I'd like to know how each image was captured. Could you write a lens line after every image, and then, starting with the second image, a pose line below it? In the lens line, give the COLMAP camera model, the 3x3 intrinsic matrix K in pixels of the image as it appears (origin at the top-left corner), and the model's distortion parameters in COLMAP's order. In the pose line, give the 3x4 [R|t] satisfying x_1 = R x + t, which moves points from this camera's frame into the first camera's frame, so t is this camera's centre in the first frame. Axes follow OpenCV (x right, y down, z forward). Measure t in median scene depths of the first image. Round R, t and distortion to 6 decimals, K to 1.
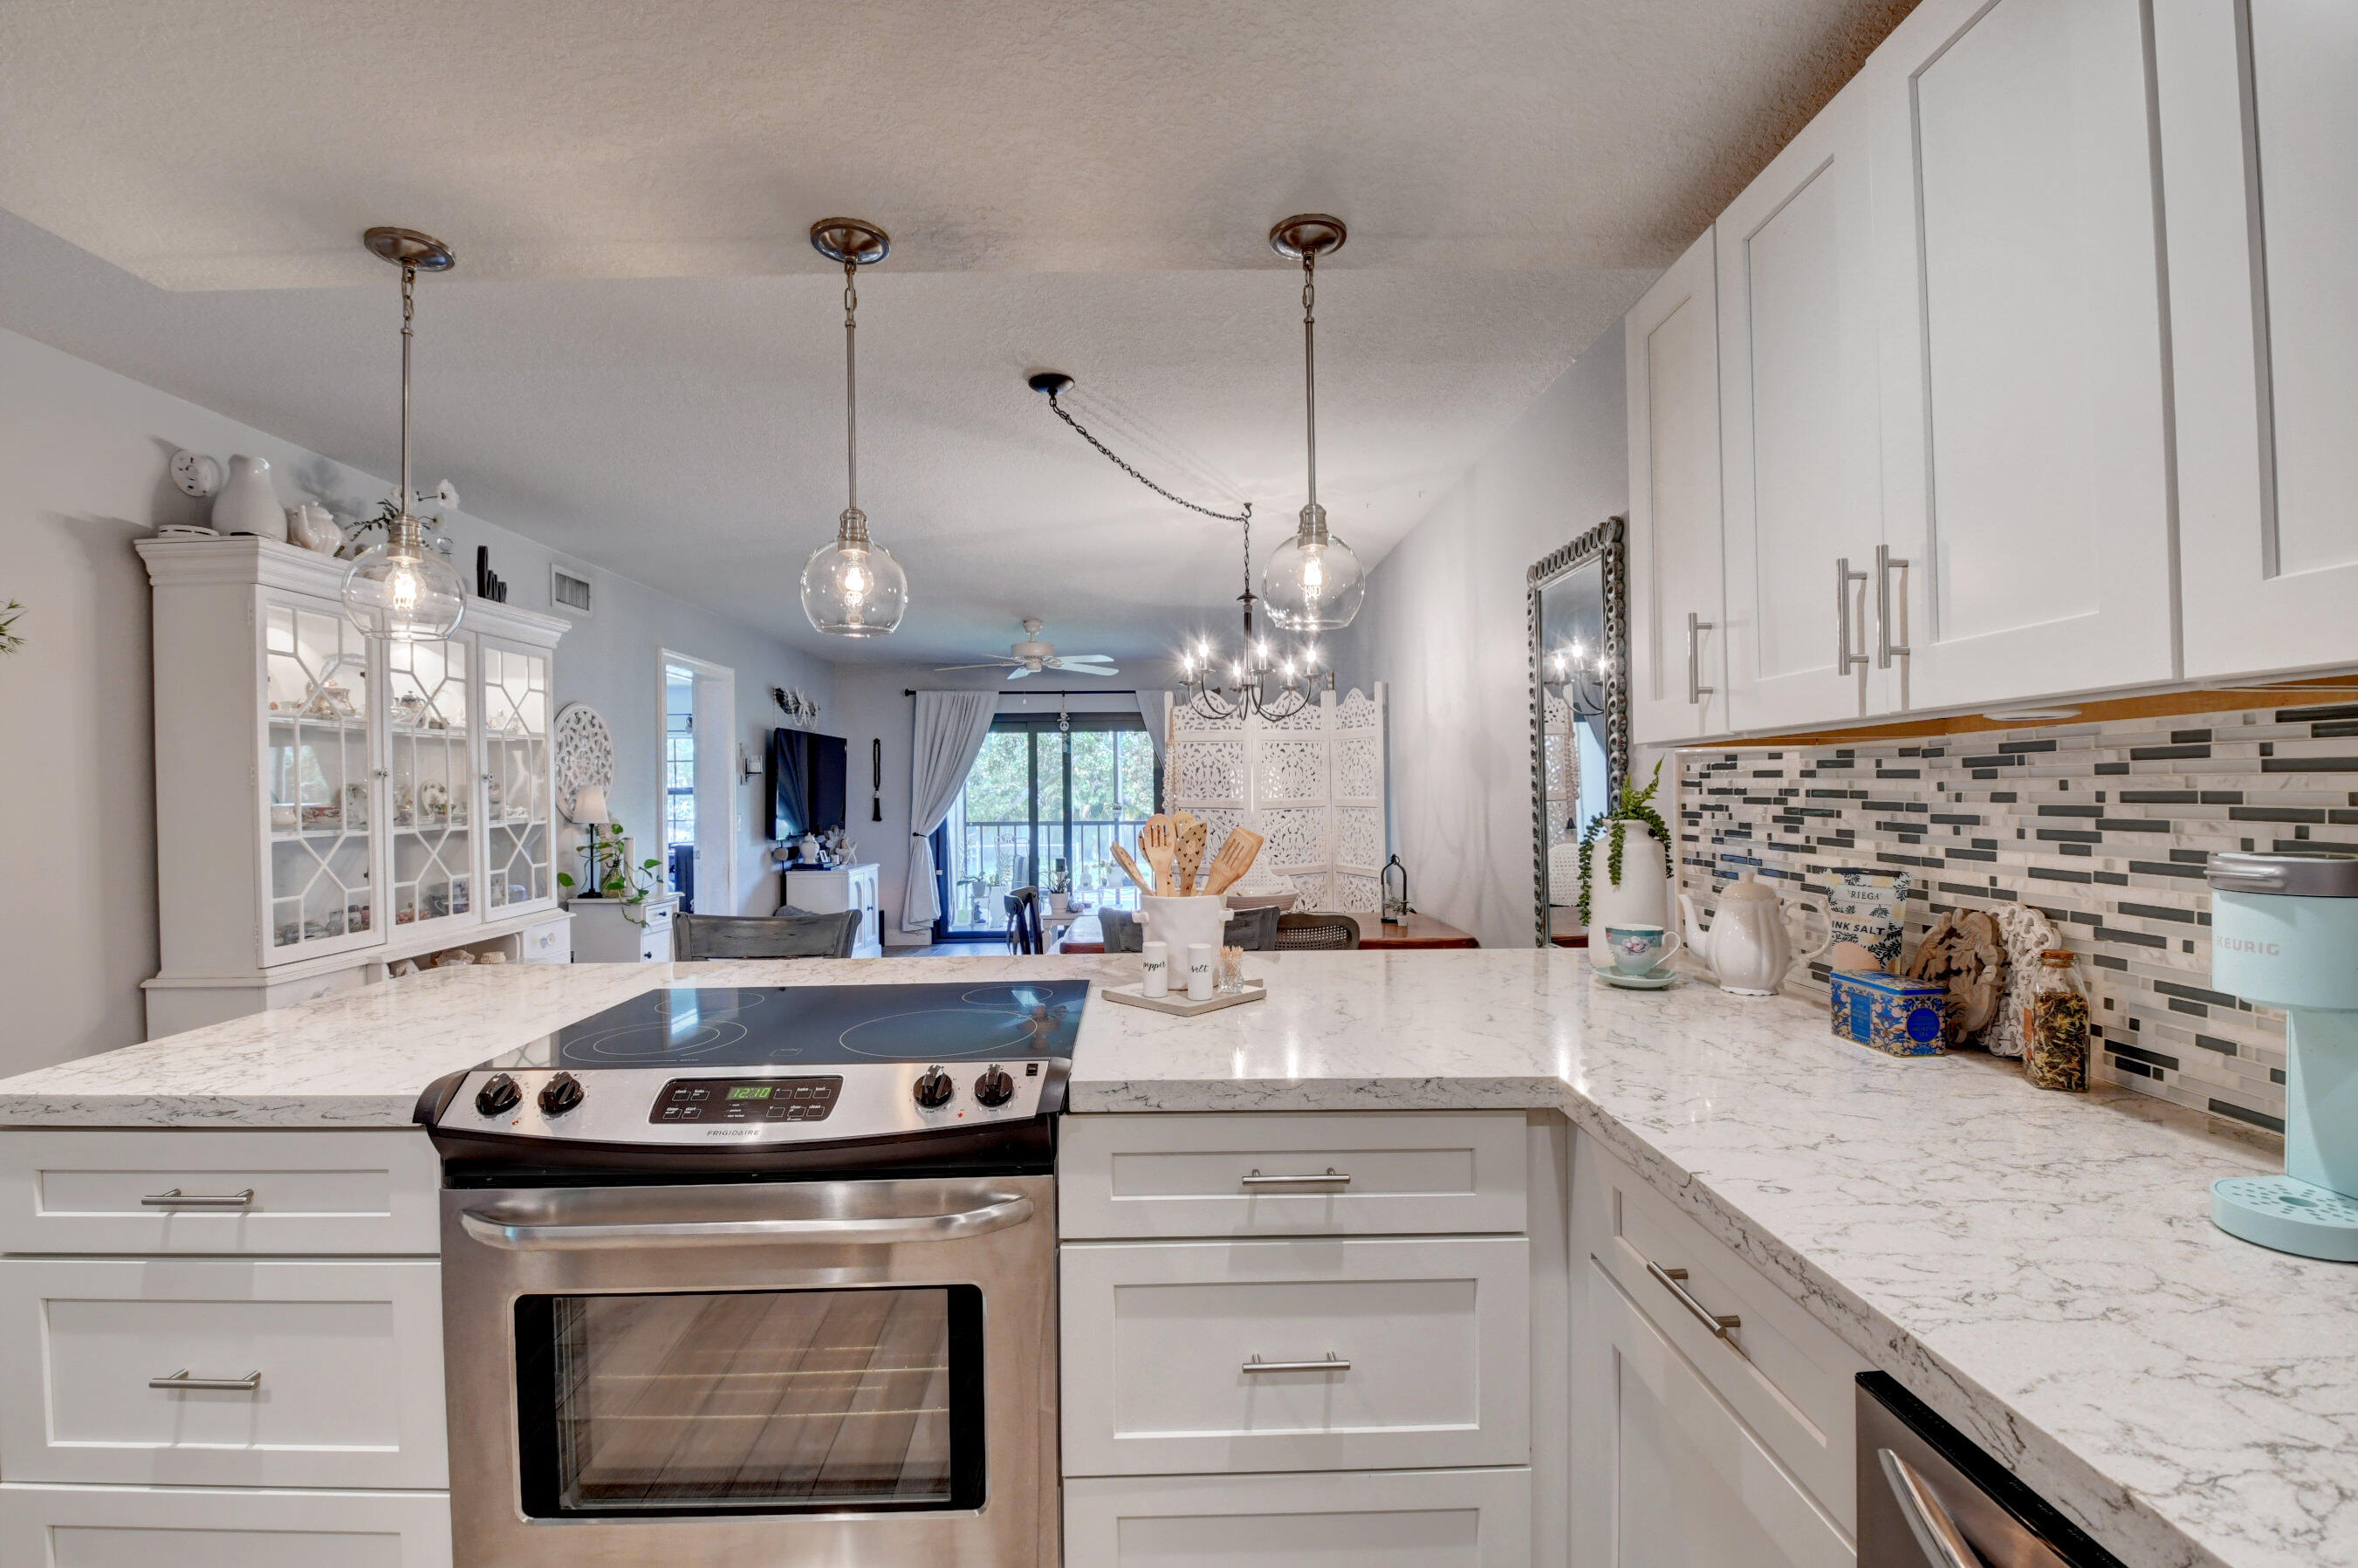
lens RADIAL K [[1034.4, 0, 1180.1], [0, 1034.4, 794.1], [0, 0, 1]] dist [-0.010231, -0.011647]
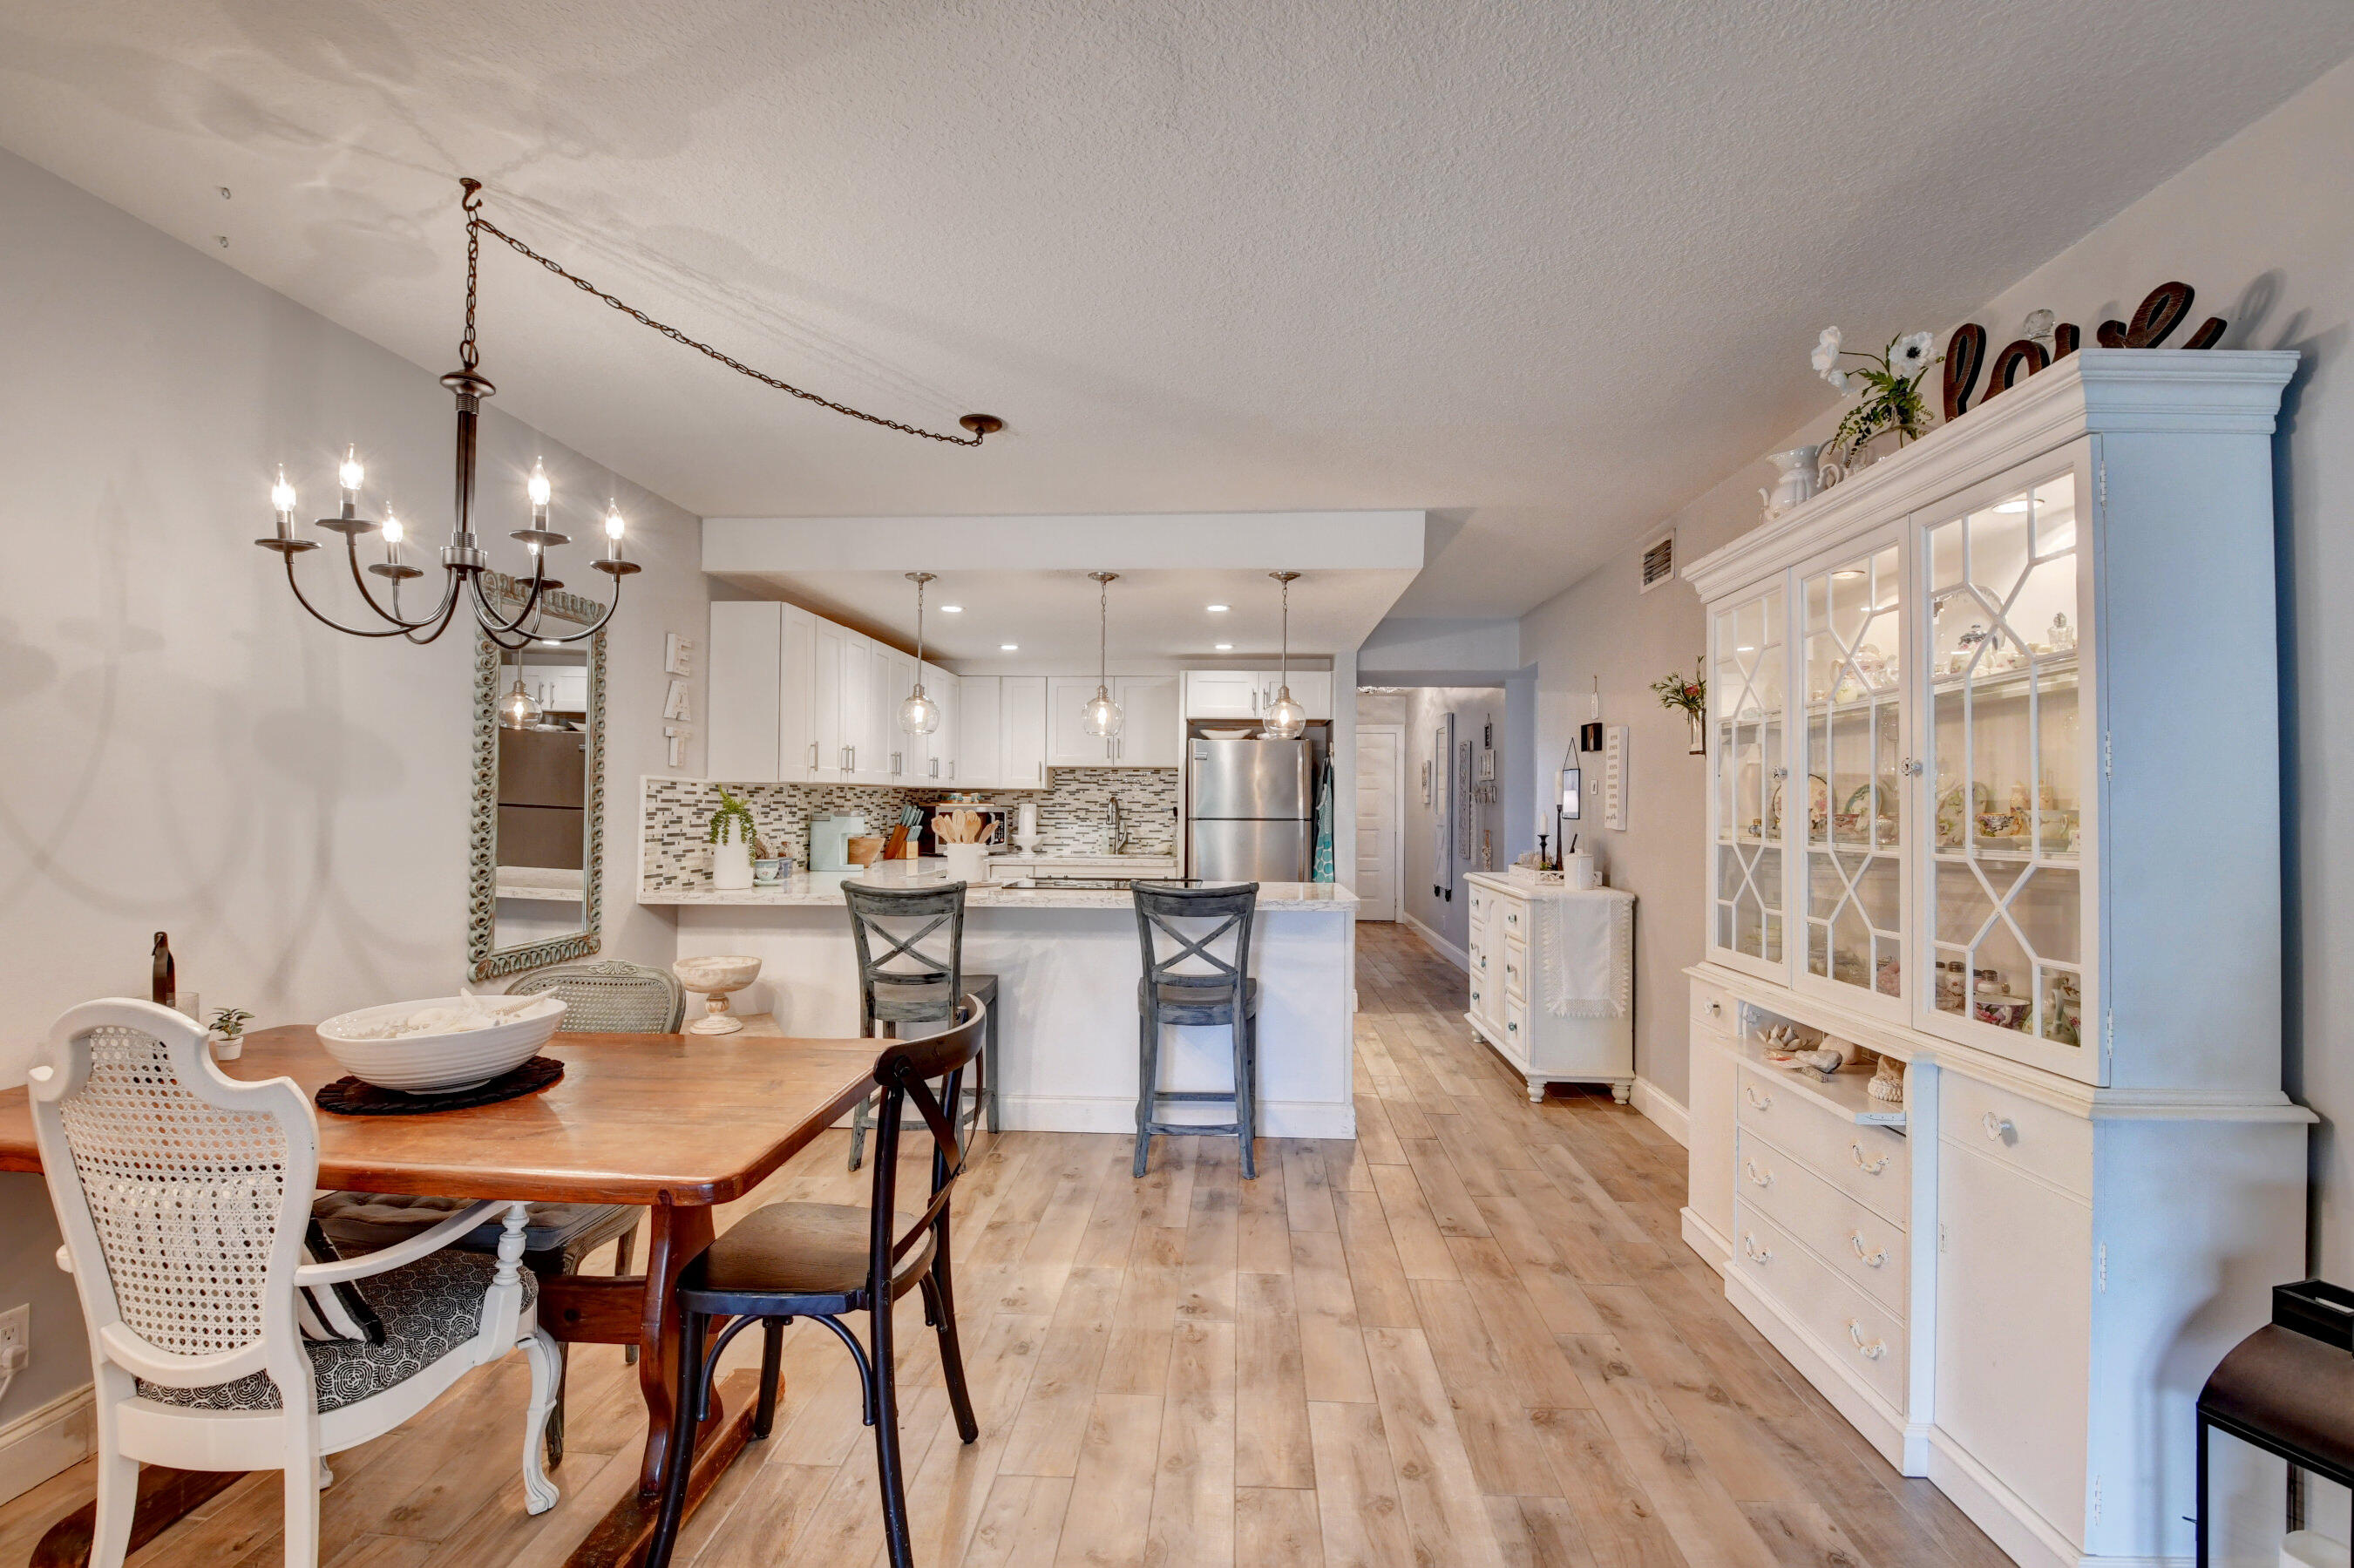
lens RADIAL K [[1032.8, 0, 1162.8], [0, 1032.8, 784.1], [0, 0, 1]] dist [-0.010231, -0.011647]
pose [[-0.995424, 0.005403, 0.095408, -0.461484], [0.003867, 0.999860, -0.016270, 0.000898], [-0.095483, -0.015826, -0.995305, 2.257204]]
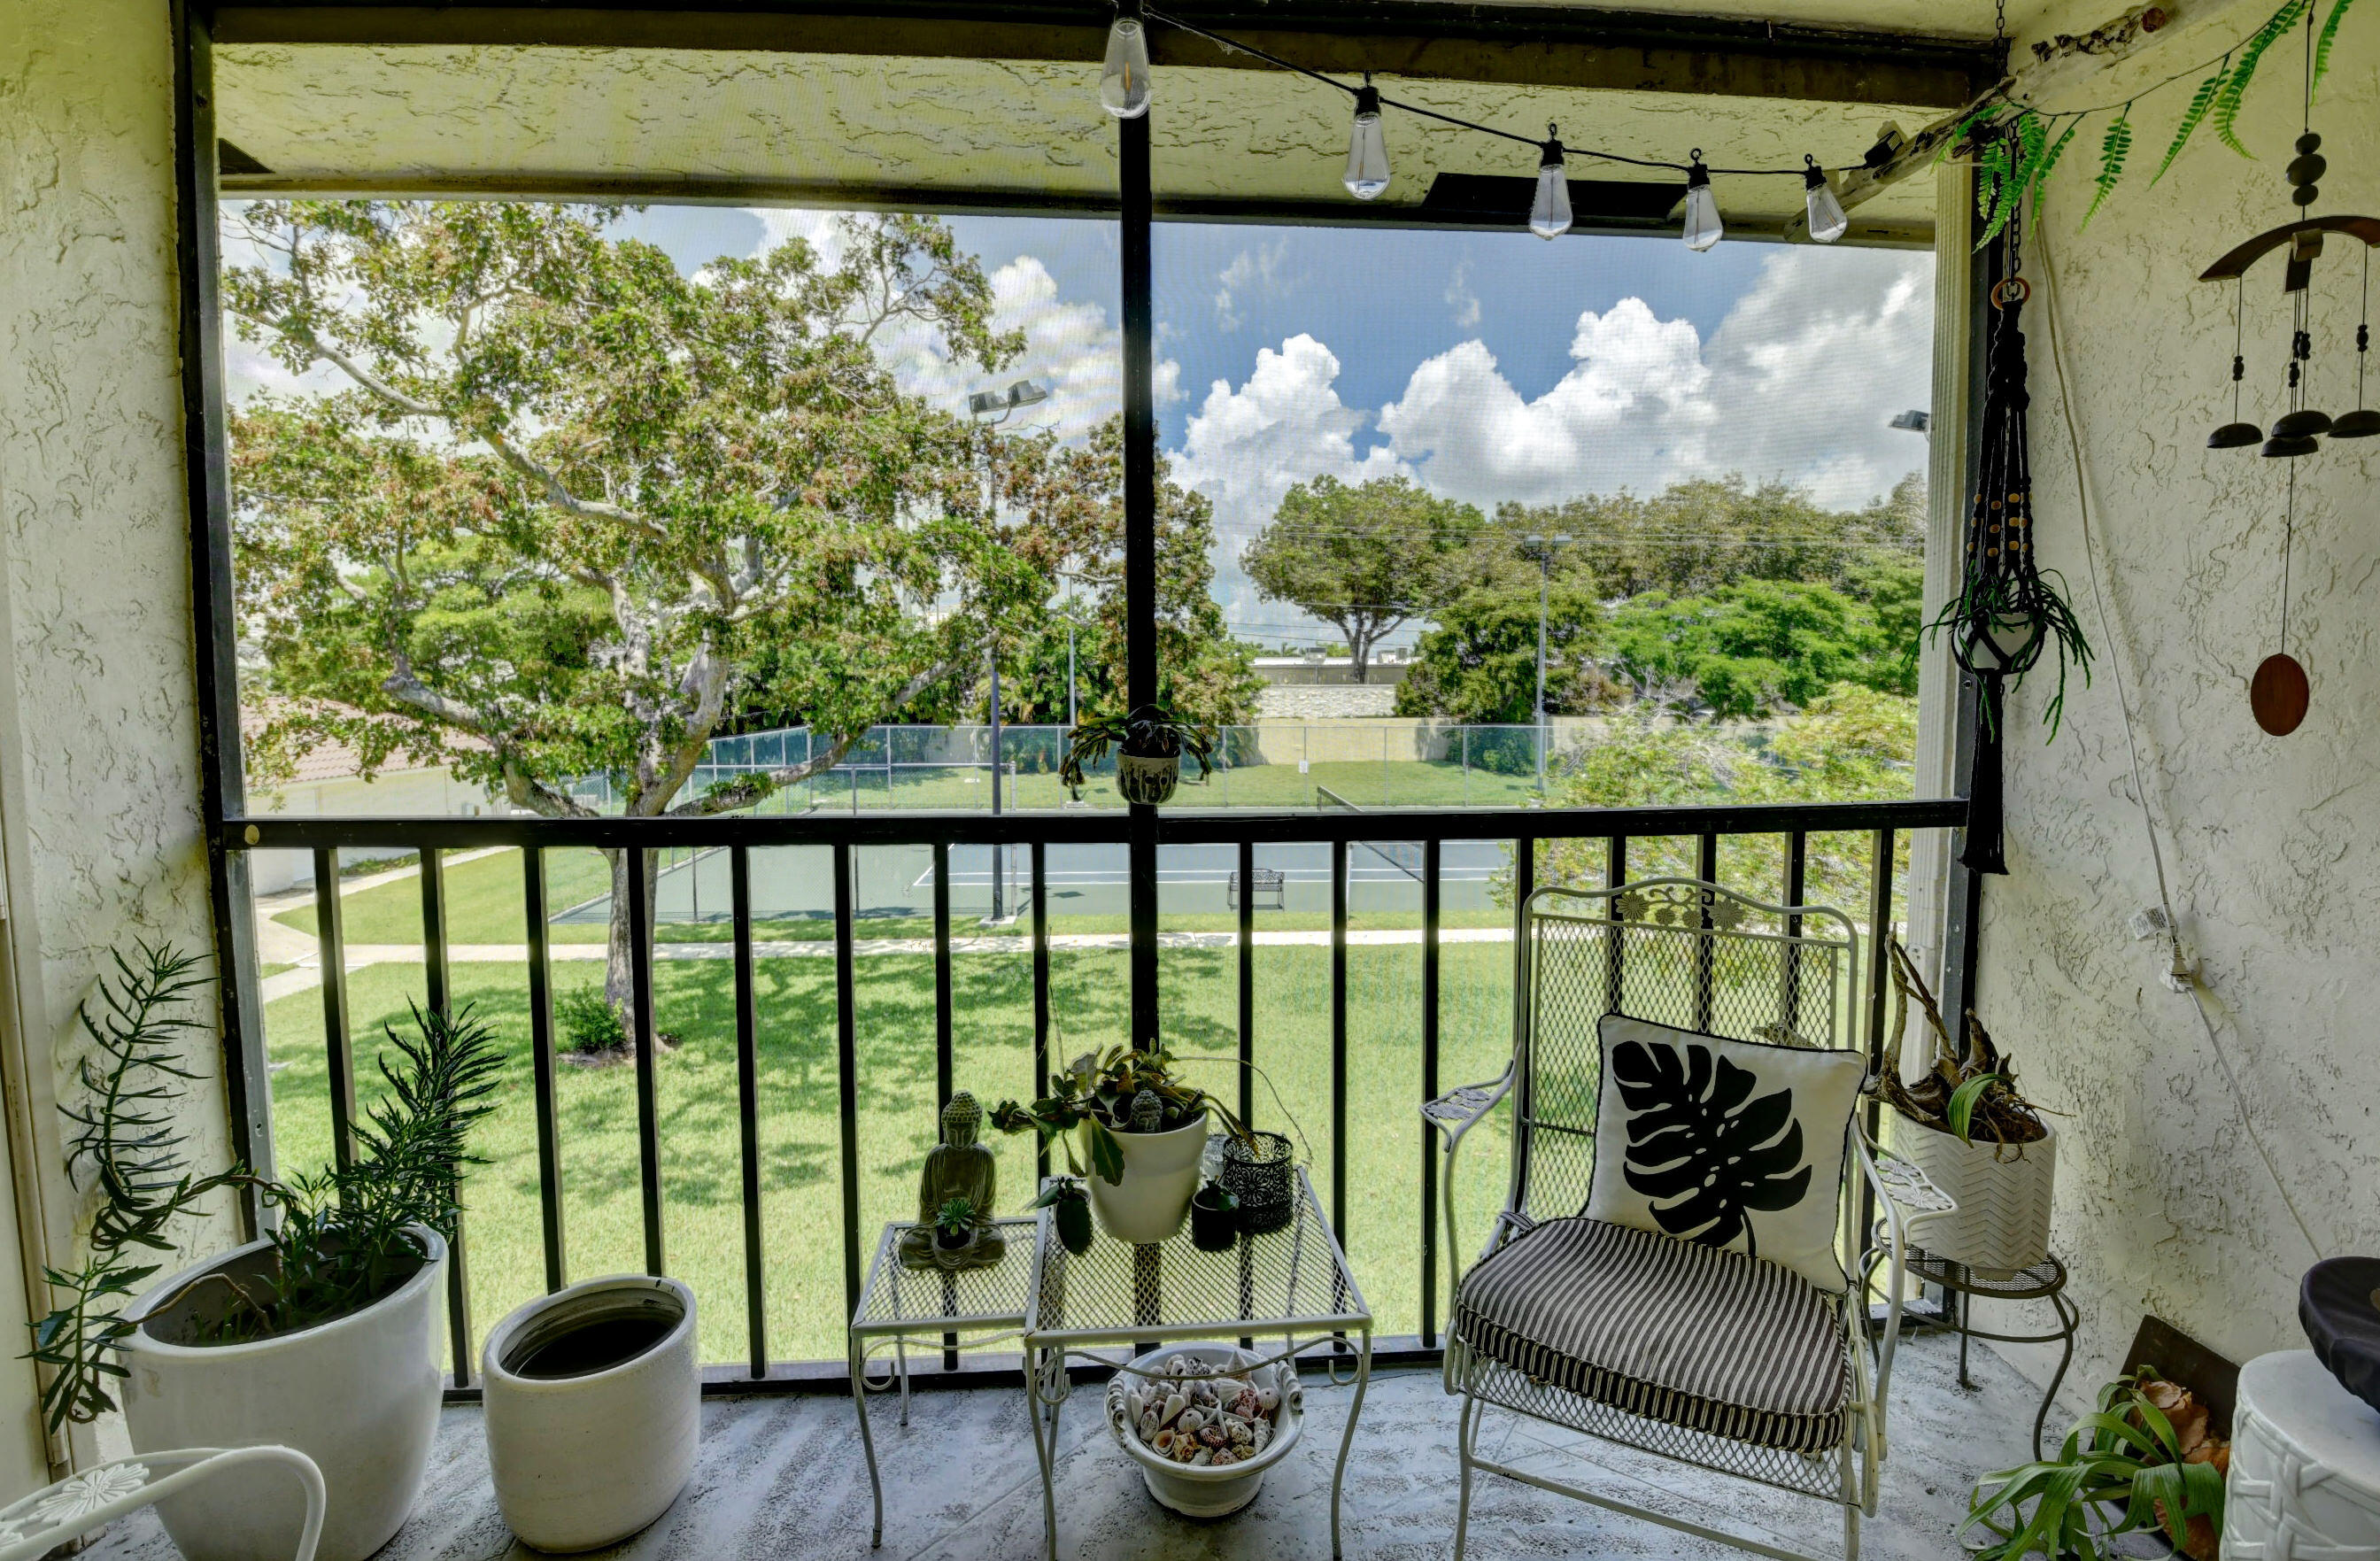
lens RADIAL K [[1044.1, 0, 1180.7], [0, 1044.1, 773.0], [0, 0, 1]] dist [-0.010231, -0.011647]
pose [[0.998671, 0.005806, 0.051207, -0.263140], [-0.009730, 0.997006, 0.076715, 0.020874], [-0.050609, -0.077111, 0.995737, 3.419196]]
